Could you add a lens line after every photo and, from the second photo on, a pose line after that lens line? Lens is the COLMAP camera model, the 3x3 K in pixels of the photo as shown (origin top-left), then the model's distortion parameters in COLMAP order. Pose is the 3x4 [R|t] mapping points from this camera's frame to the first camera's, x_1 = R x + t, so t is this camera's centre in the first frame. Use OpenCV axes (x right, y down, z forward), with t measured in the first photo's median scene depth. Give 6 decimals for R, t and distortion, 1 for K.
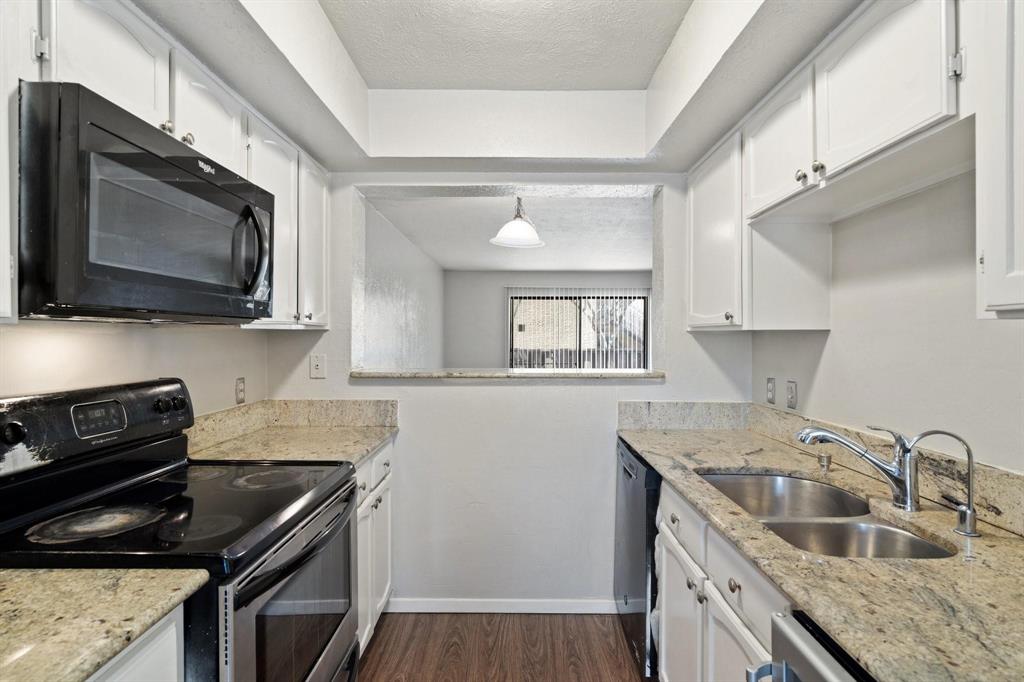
lens RADIAL K [[506.1, 0, 512.0], [0, 506.1, 341.0], [0, 0, 1]] dist [-0.000568, 0.001147]
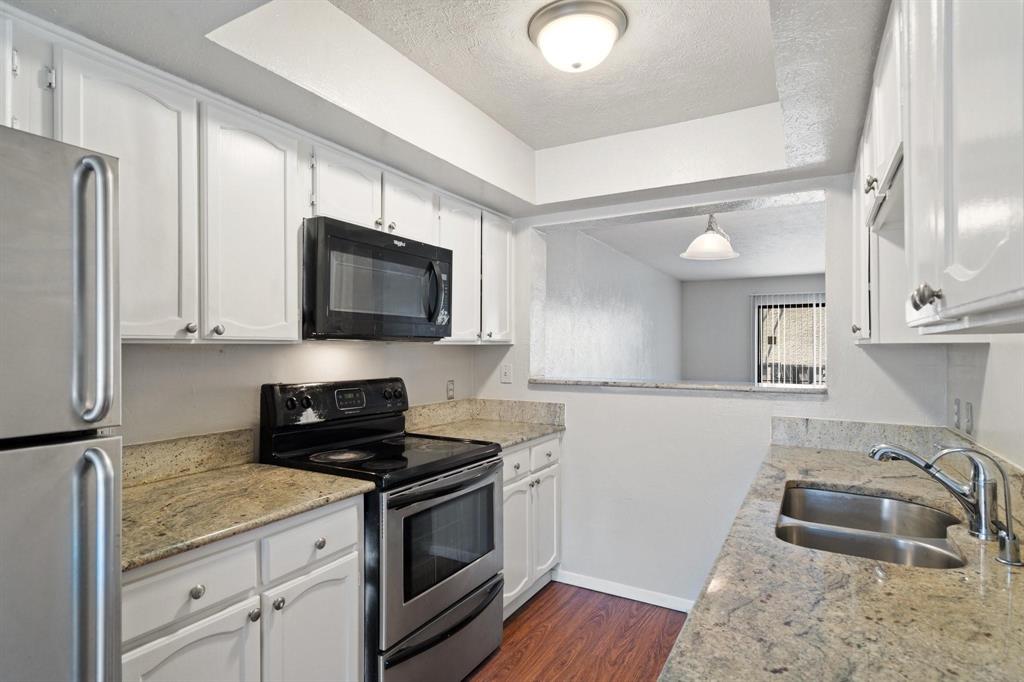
lens RADIAL K [[529.9, 0, 512.2], [0, 529.9, 352.9], [0, 0, 1]] dist [0.004490, 0.001449]
pose [[0.872296, 0.003552, -0.488966, 0.395533], [-0.004879, 0.999987, -0.001441, 0.000360], [0.488955, 0.003643, 0.872302, -0.209131]]
